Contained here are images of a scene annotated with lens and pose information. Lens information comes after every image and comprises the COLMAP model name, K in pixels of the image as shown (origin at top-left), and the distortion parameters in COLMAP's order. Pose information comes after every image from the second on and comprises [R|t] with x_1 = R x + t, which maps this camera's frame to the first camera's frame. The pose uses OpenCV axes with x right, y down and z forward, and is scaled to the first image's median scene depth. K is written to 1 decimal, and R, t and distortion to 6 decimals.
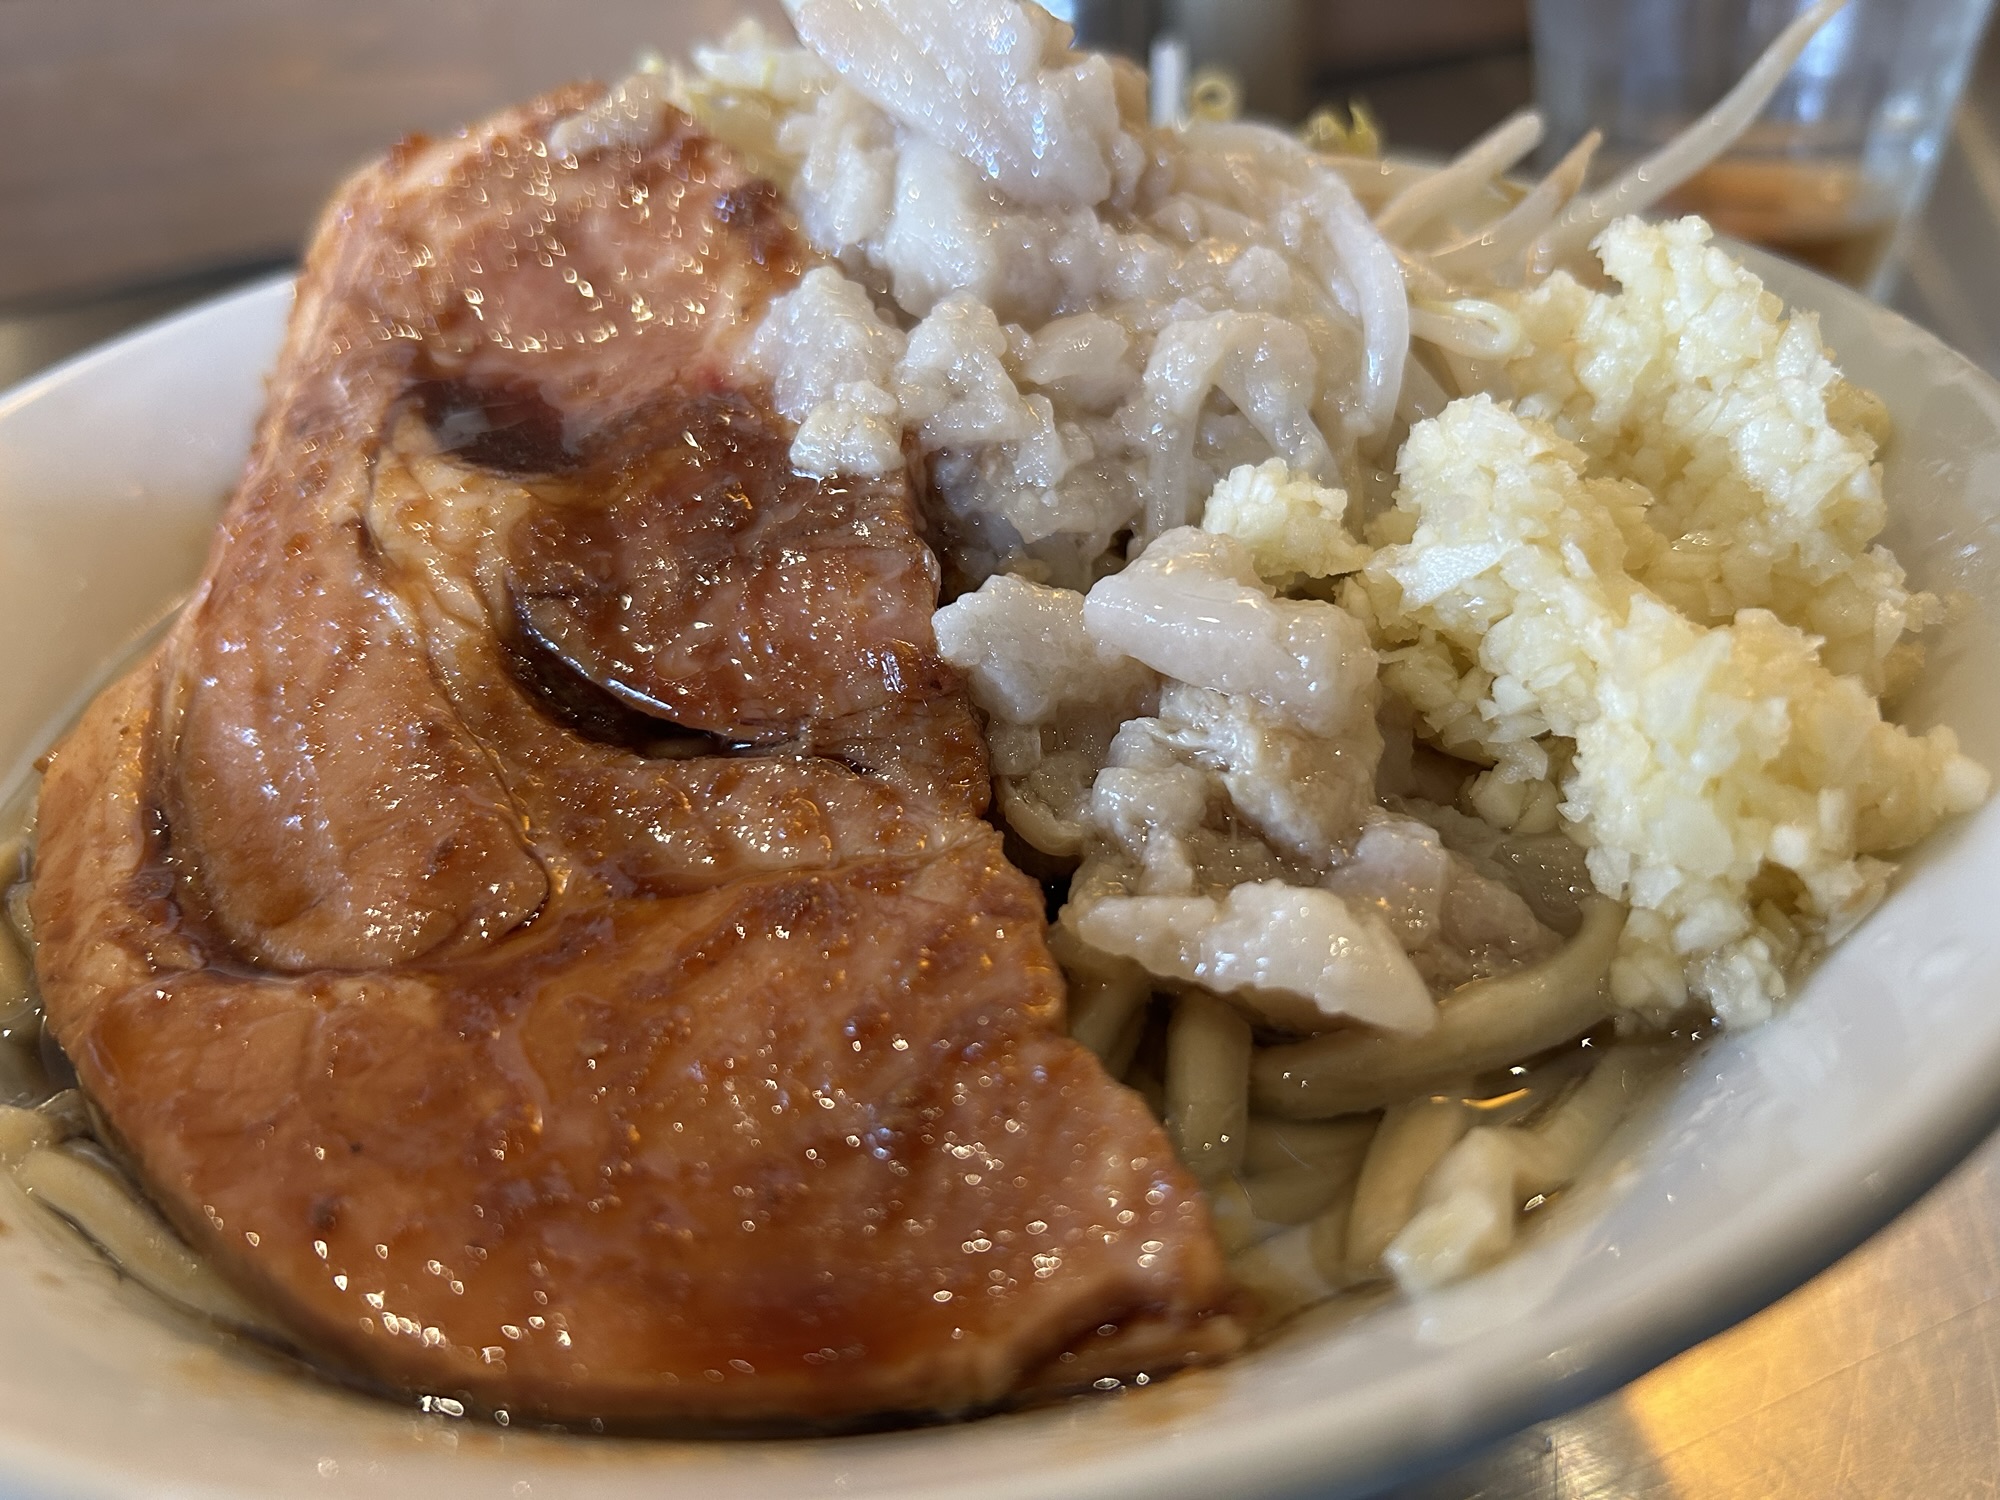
lens RADIAL K [[1580.4, 0, 1000.0], [0, 1580.4, 750.0], [0, 0, 1]] dist [-0.041969, -0.001712]
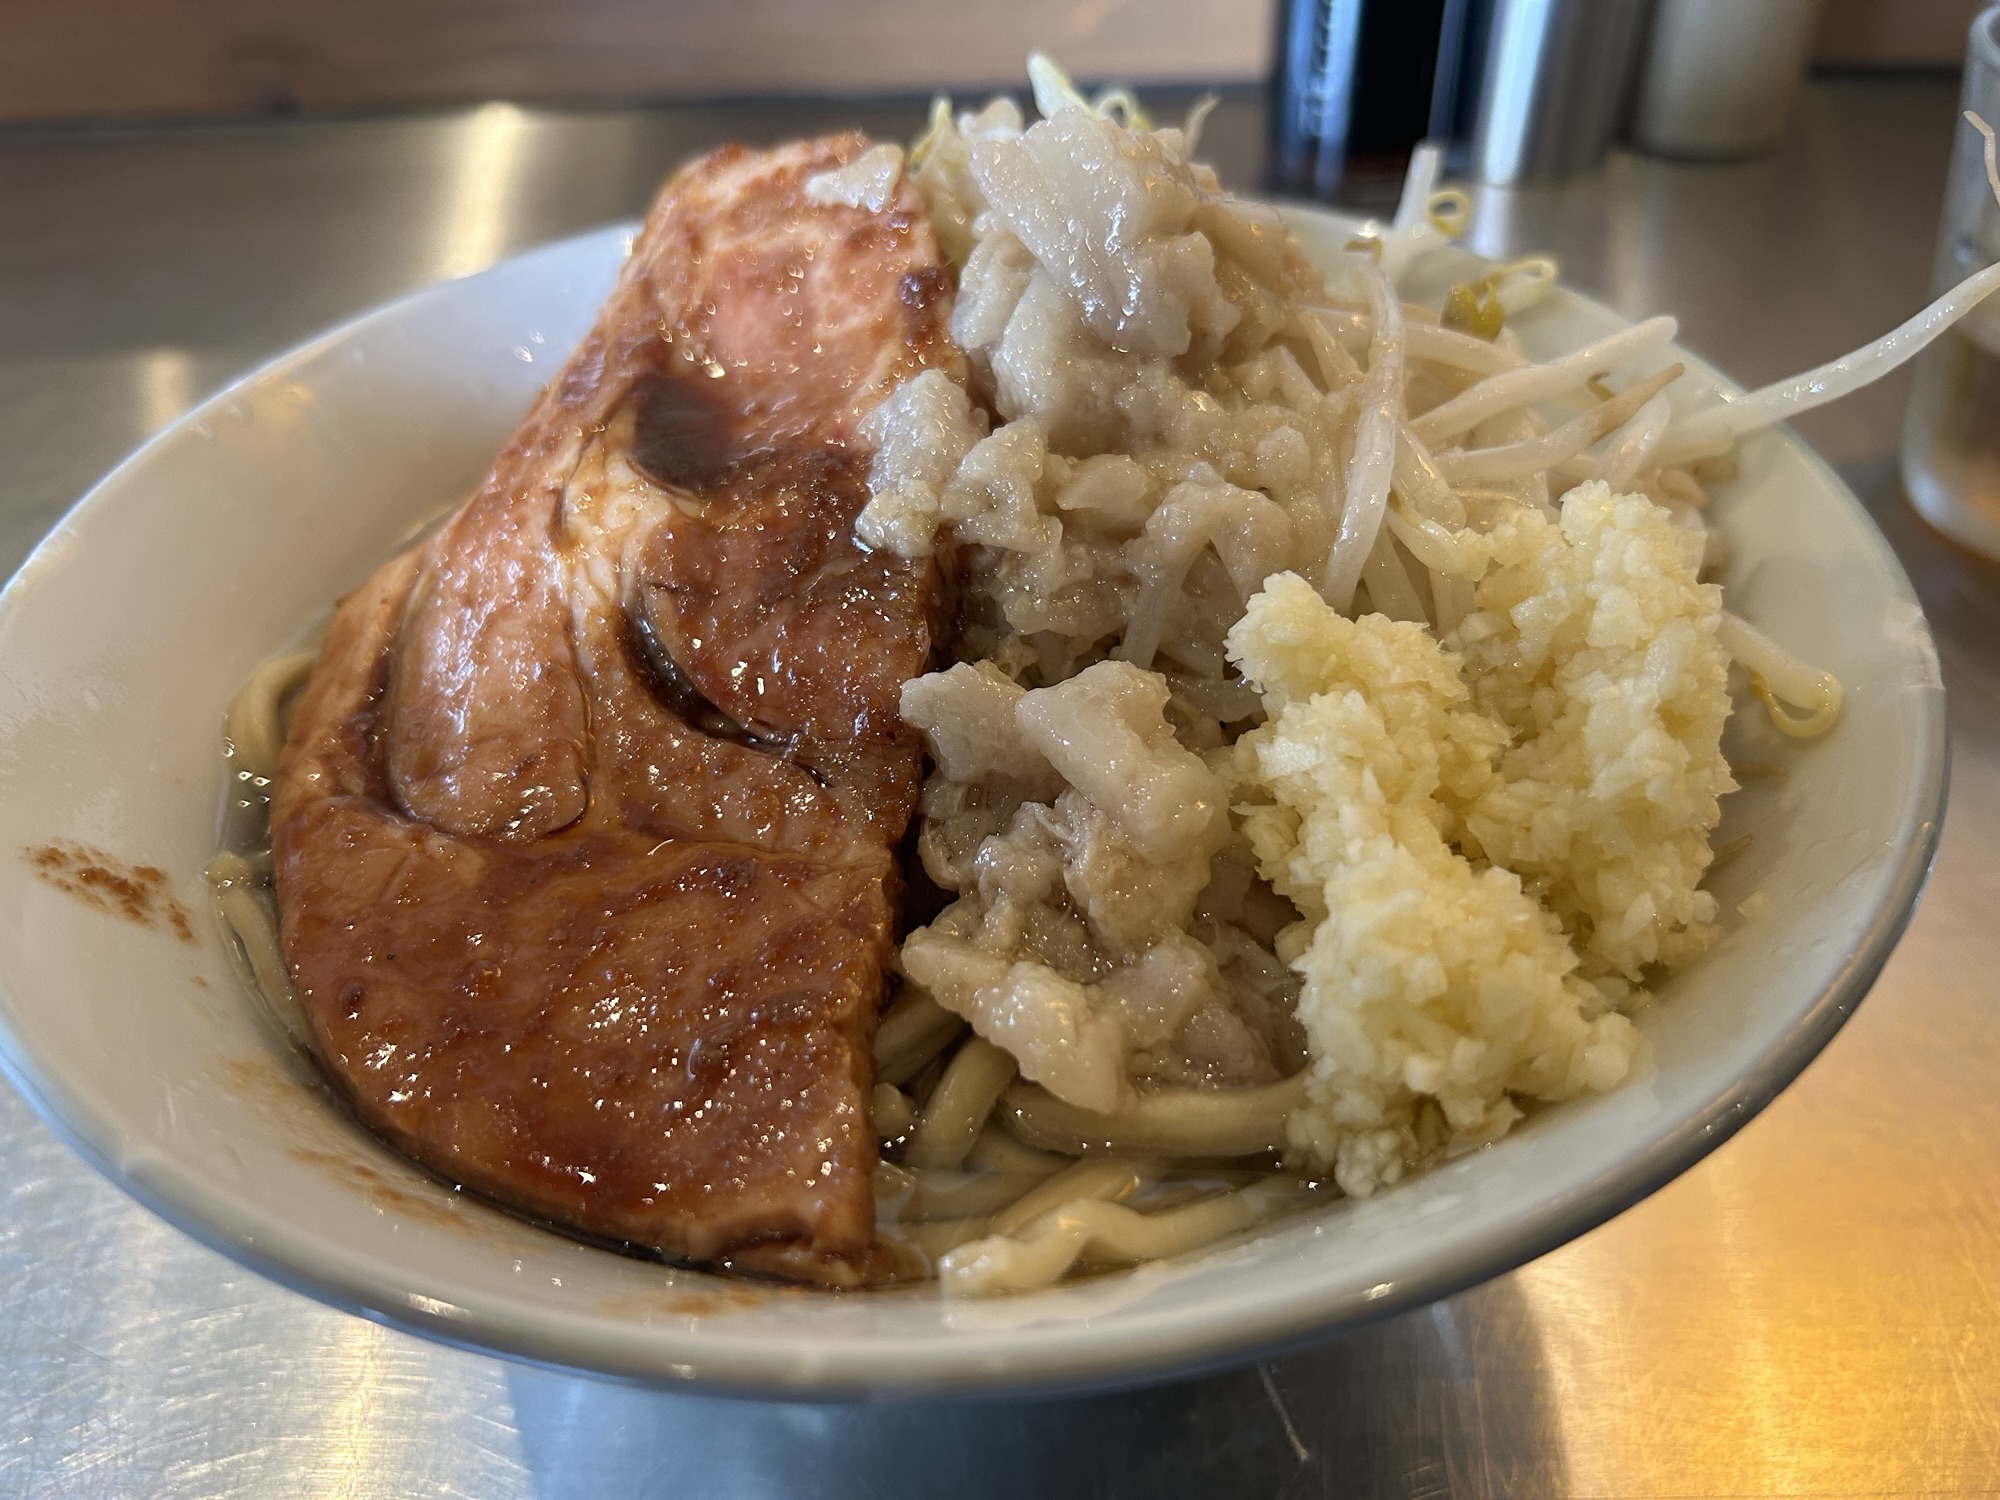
lens RADIAL K [[1553.9, 0, 1000.0], [0, 1553.9, 750.0], [0, 0, 1]] dist [-0.009042, -0.002516]
pose [[0.931735, 0.267048, -0.246078, 0.354278], [-0.239725, 0.961328, 0.135572, -0.221200], [0.272766, -0.067326, 0.959722, -0.200894]]
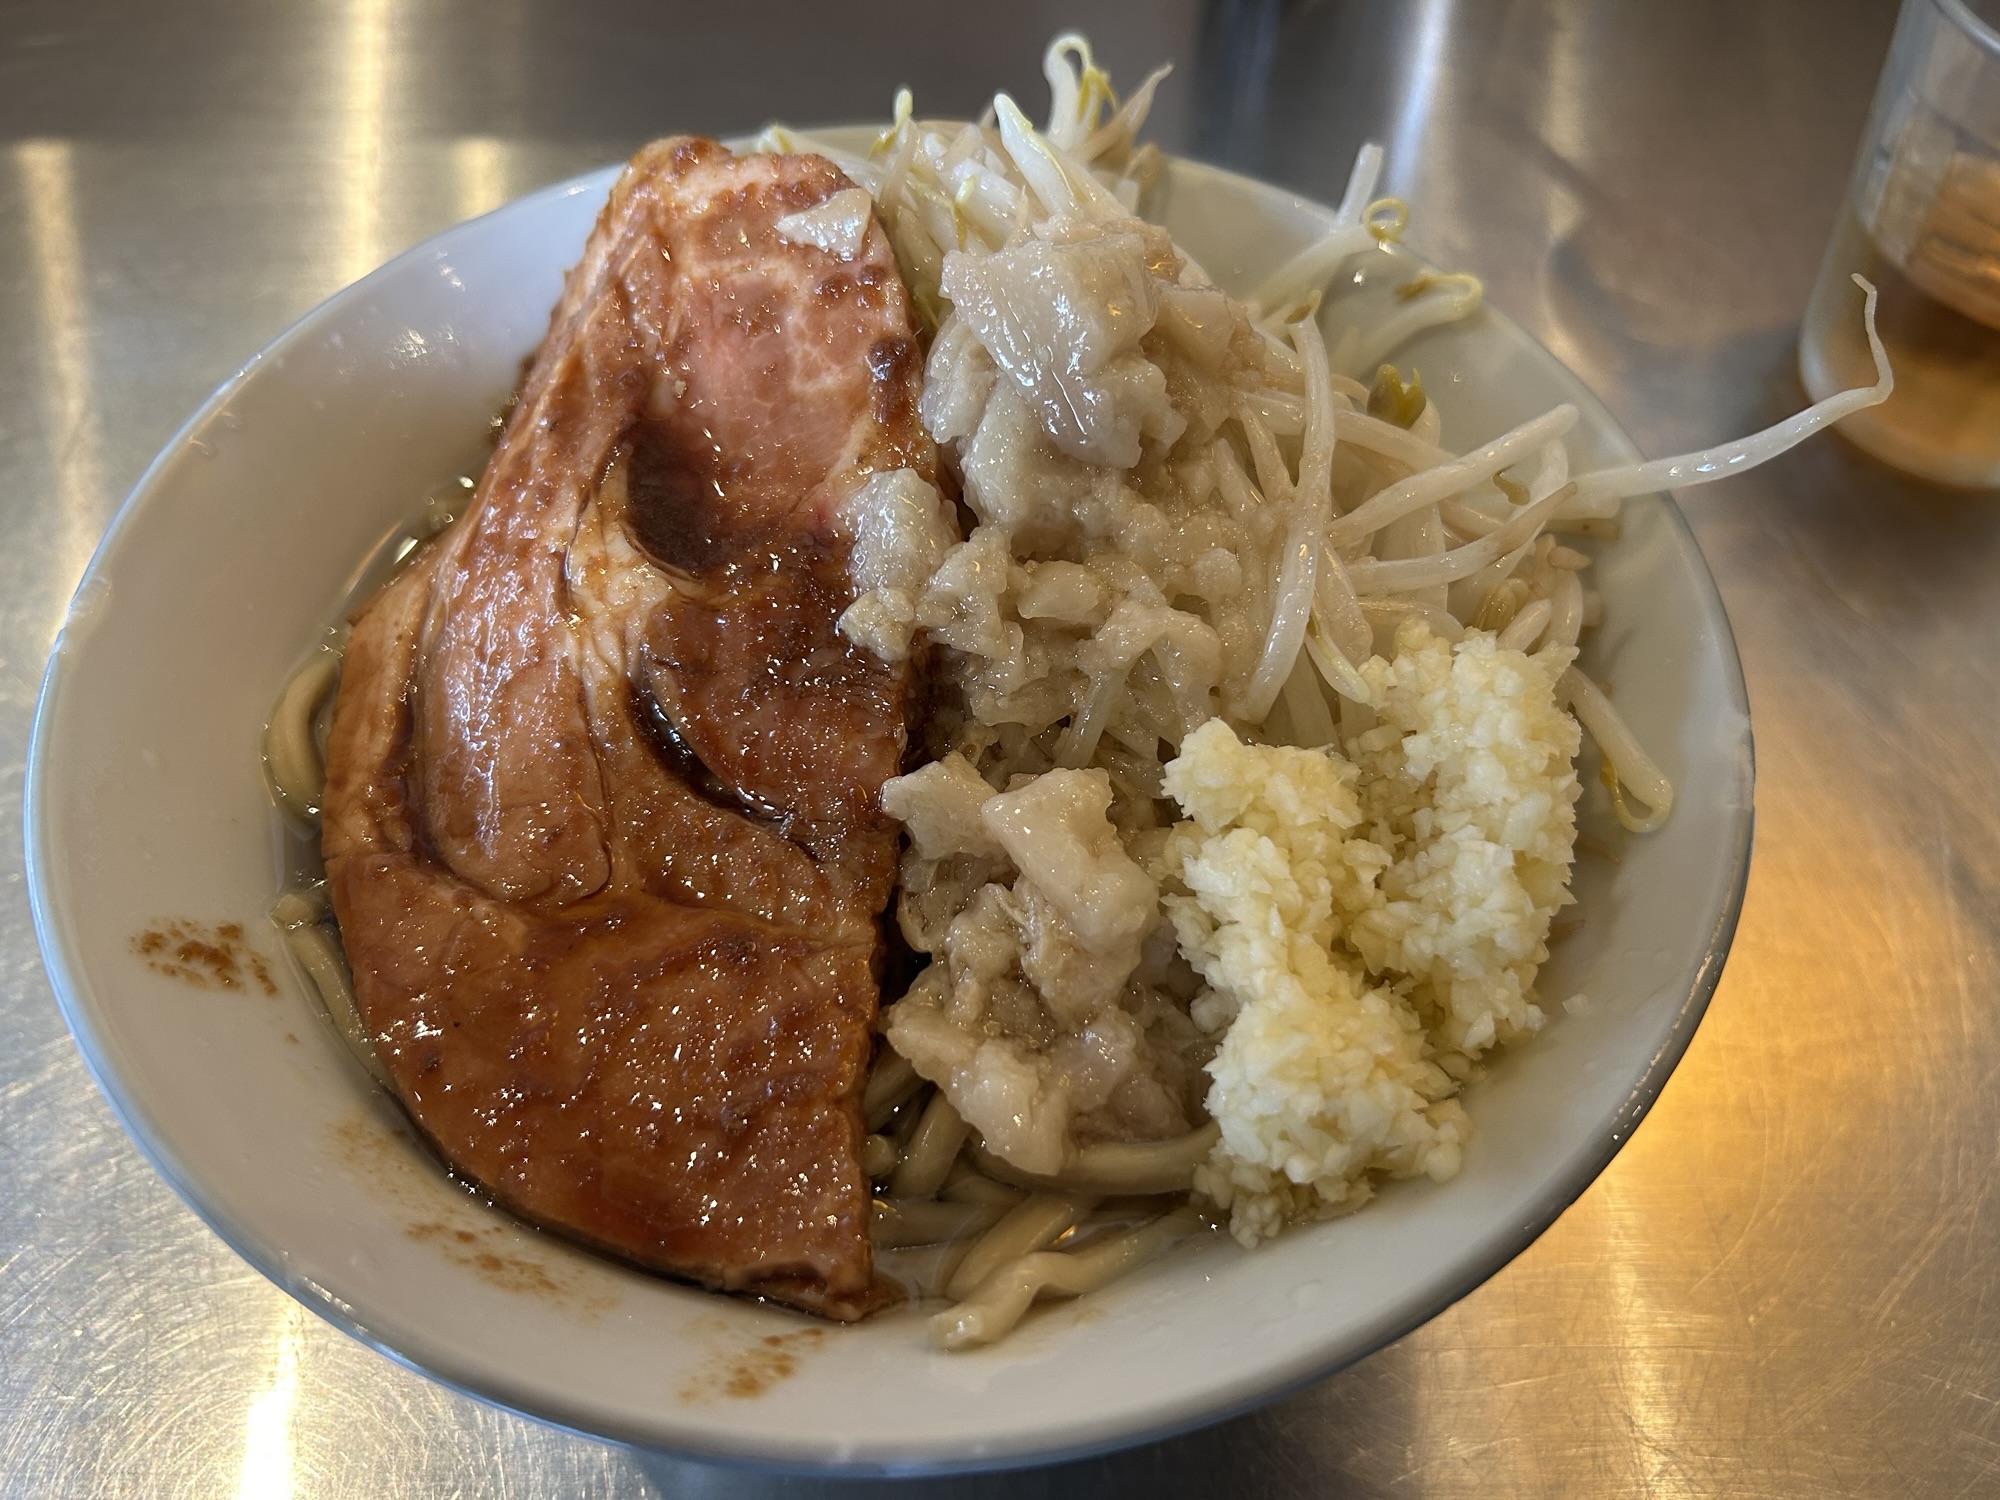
lens RADIAL K [[1531.7, 0, 1000.0], [0, 1531.7, 750.0], [0, 0, 1]] dist [-0.002294, -0.003601]
pose [[0.938200, 0.322543, -0.125485, 0.230620], [-0.265648, 0.903528, 0.336256, -0.624006], [0.221836, -0.282141, 0.933373, -0.324068]]
